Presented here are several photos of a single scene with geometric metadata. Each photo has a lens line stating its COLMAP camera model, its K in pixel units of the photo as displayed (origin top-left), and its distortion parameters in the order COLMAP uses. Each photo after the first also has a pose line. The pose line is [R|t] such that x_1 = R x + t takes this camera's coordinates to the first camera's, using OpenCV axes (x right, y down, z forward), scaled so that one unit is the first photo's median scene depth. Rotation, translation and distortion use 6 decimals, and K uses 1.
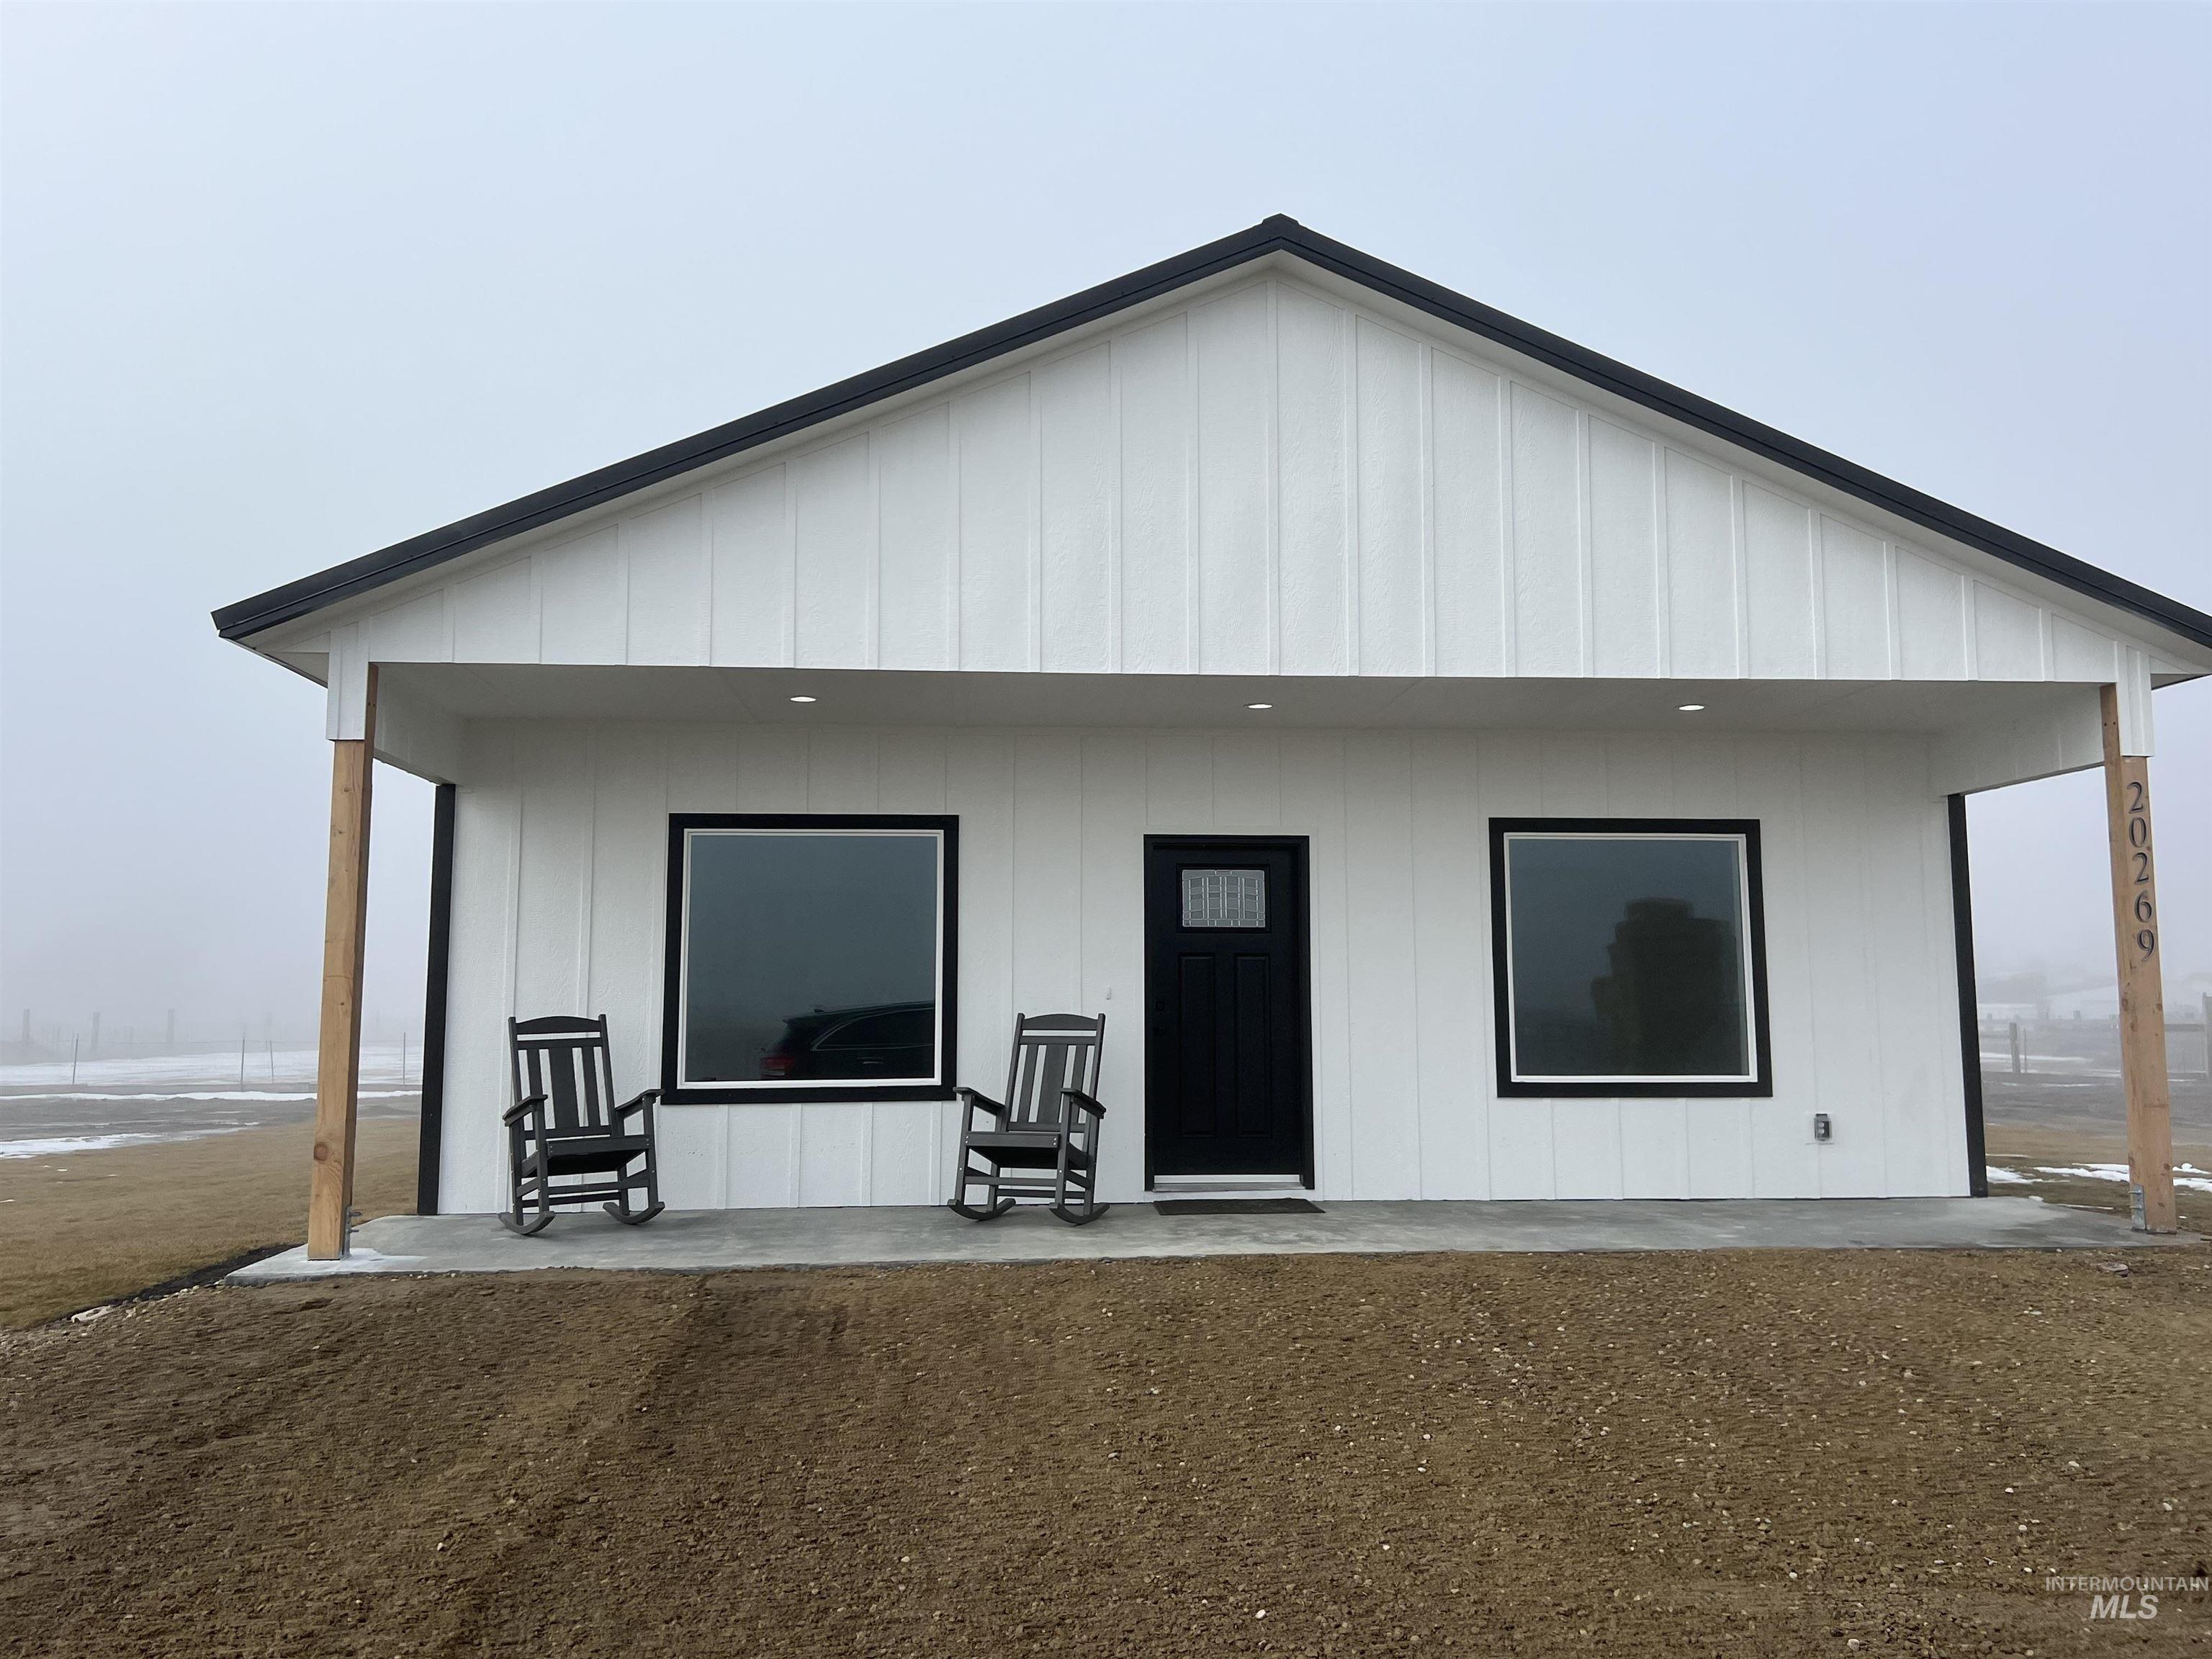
lens RADIAL K [[1798.1, 0, 1120.3], [0, 1798.1, 810.2], [0, 0, 1]] dist [0.075452, -0.068365]
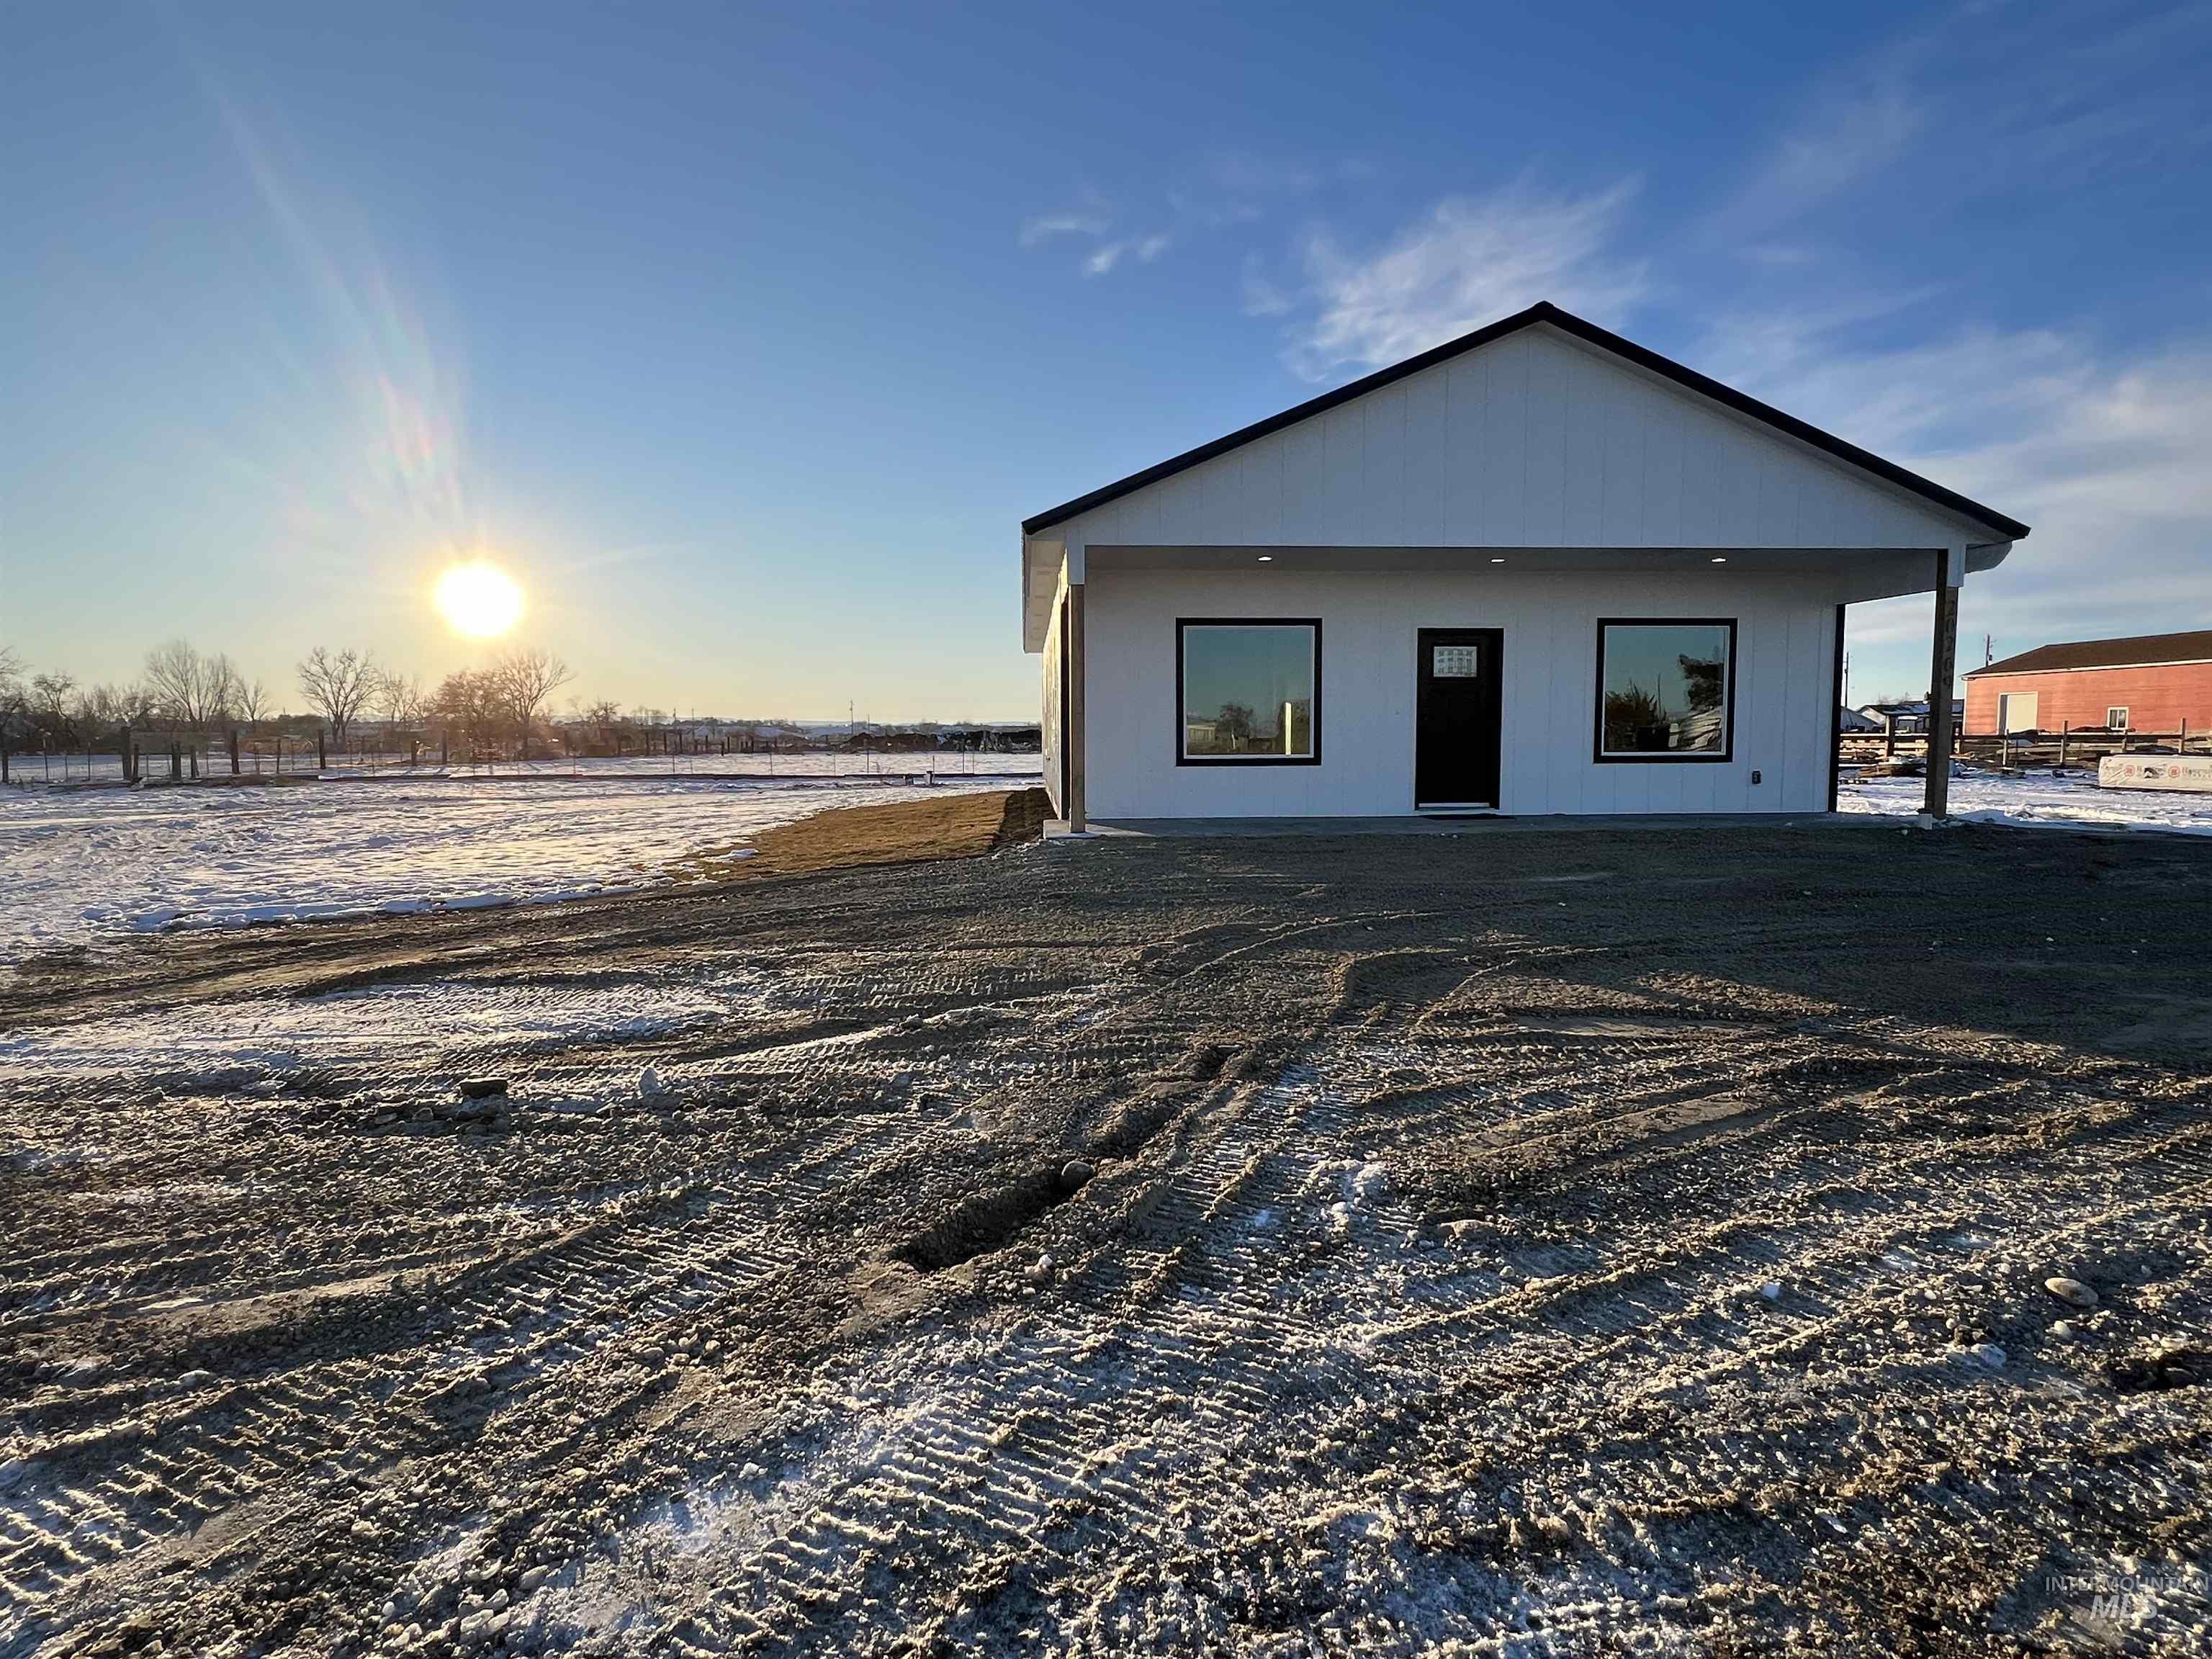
lens RADIAL K [[1174.4, 0, 1107.5], [0, 1174.4, 823.4], [0, 0, 1]] dist [-0.005538, 0.002146]
pose [[0.999679, 0.000079, -0.025354, -0.295971], [0.004606, 0.982786, 0.184690, -0.014818], [0.024933, -0.184747, 0.982470, -0.284519]]
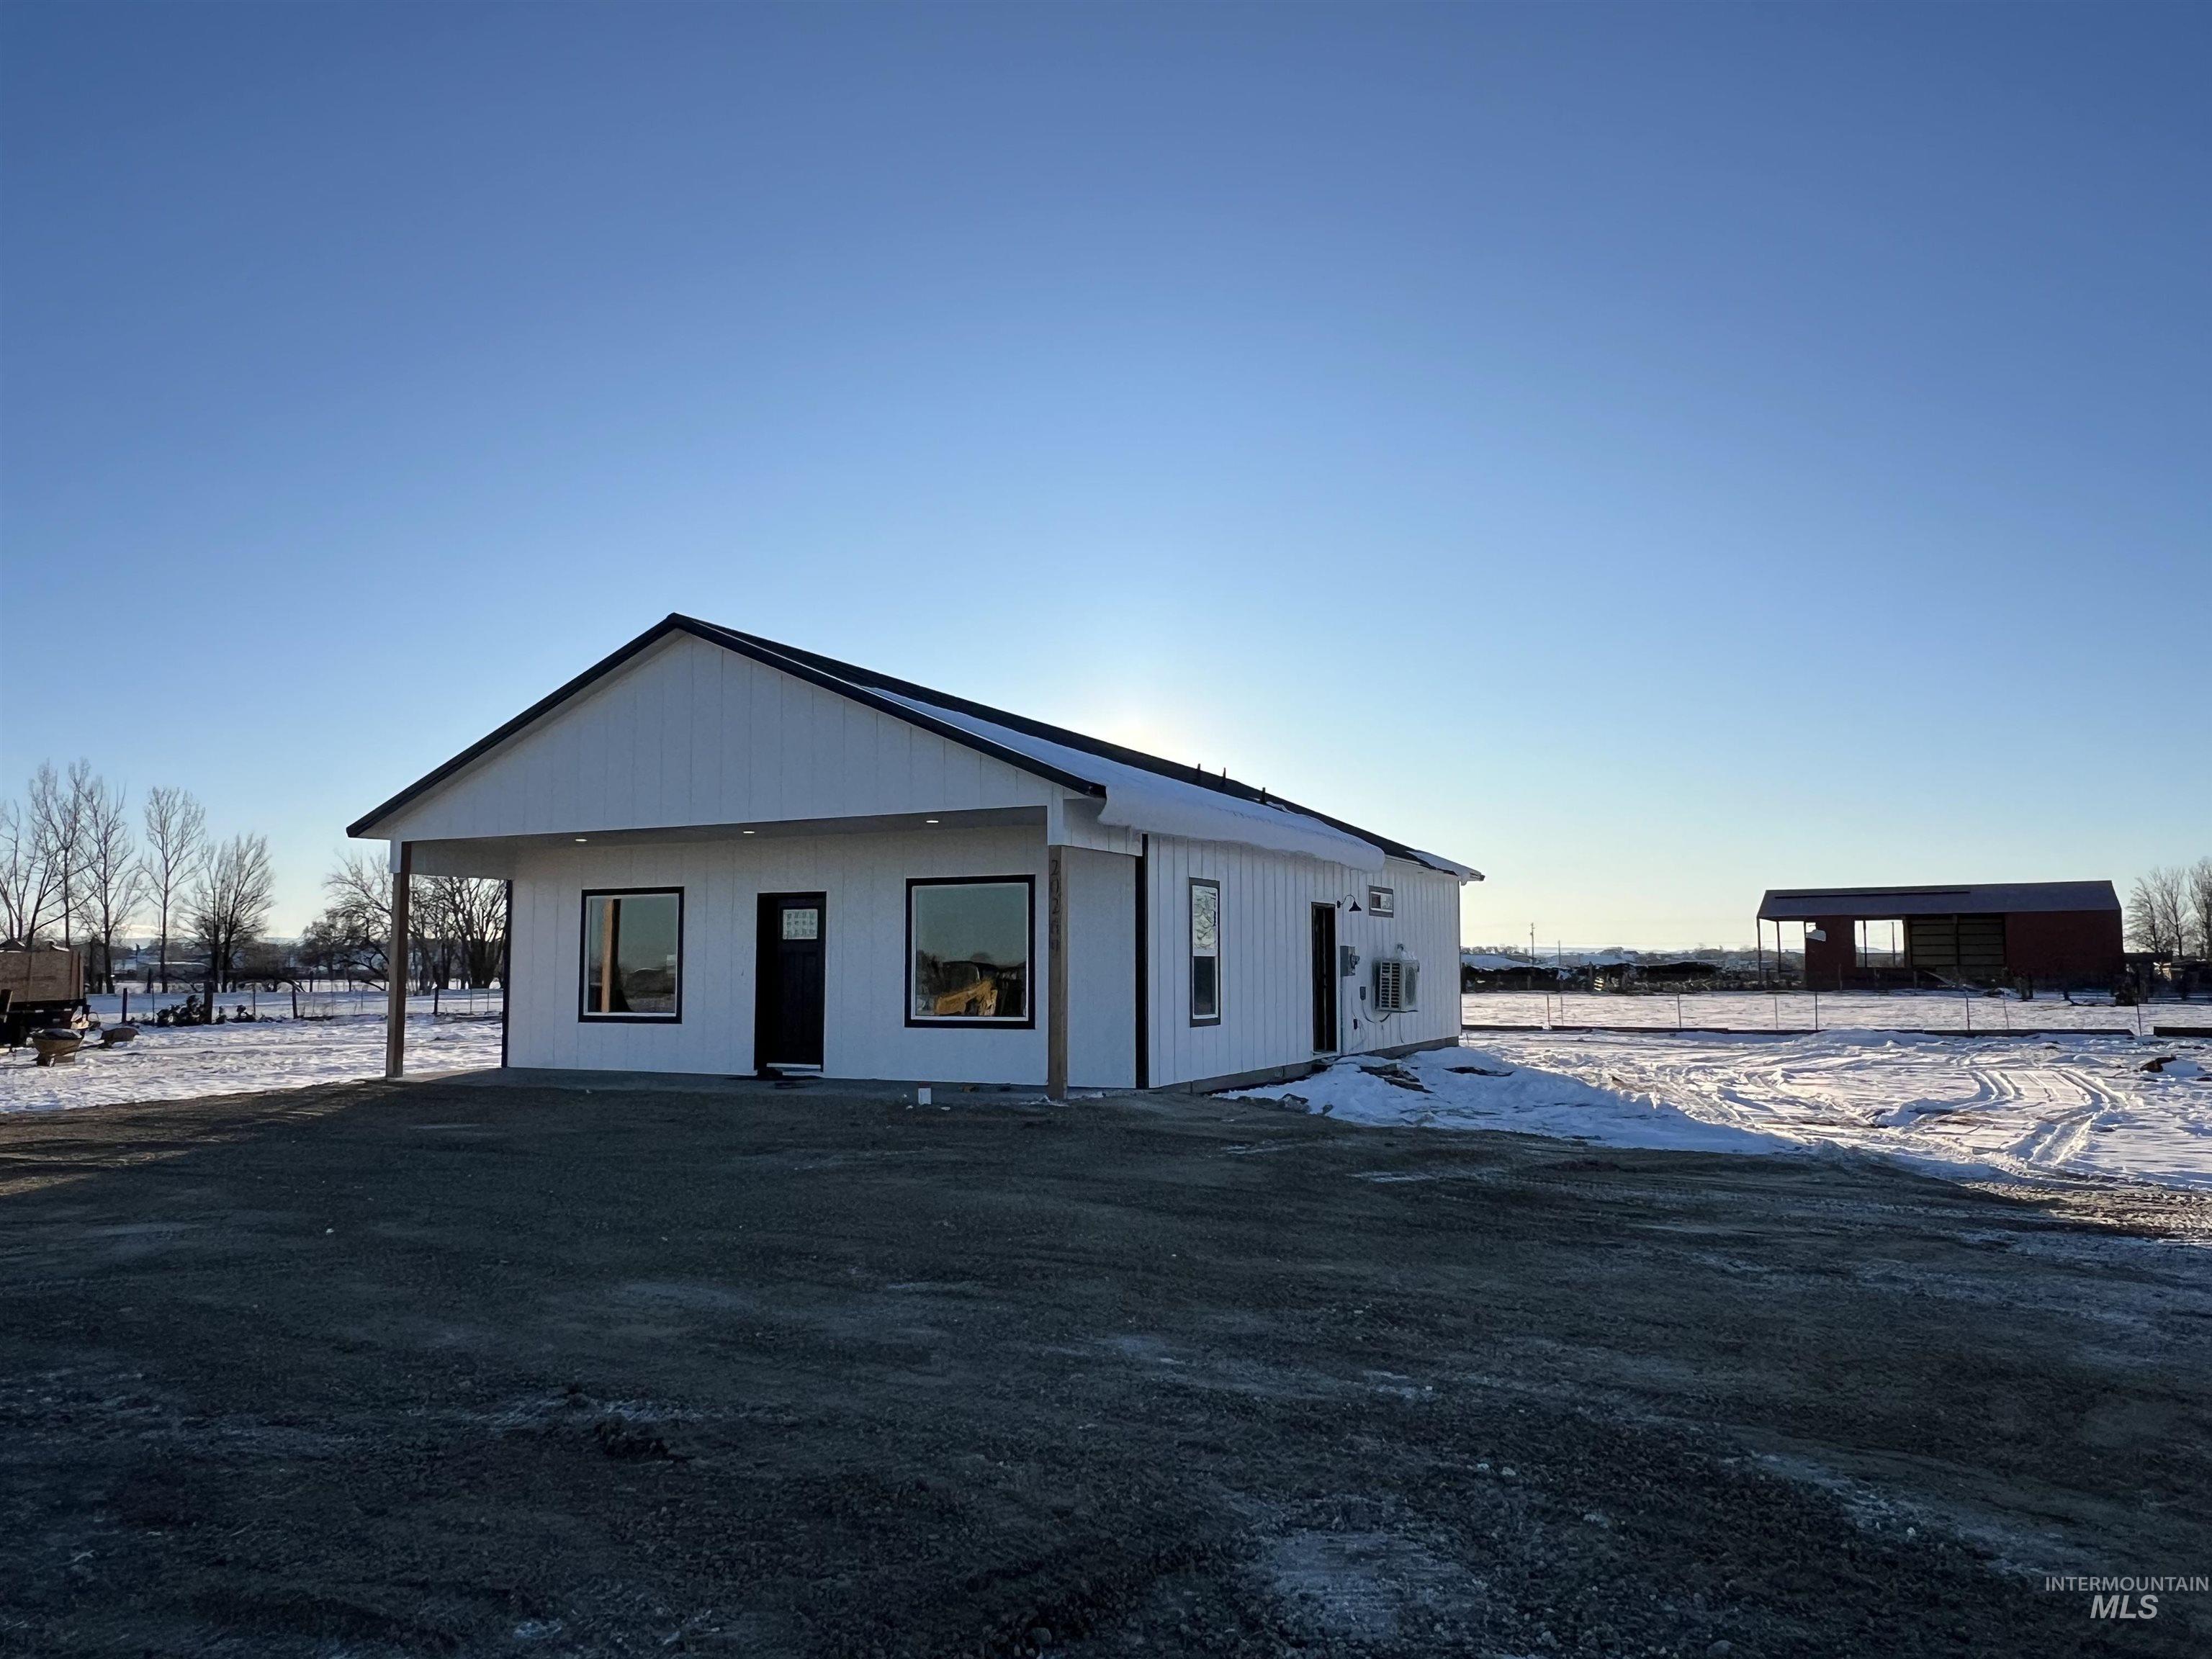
lens RADIAL K [[1525.6, 0, 1113.6], [0, 1525.6, 821.3], [0, 0, 1]] dist [-0.000299, 0.000859]
pose [[0.867660, -0.047877, -0.494848, 1.241240], [0.055135, 0.998479, 0.000069, -0.045623], [0.494092, -0.027344, 0.868980, -0.282422]]
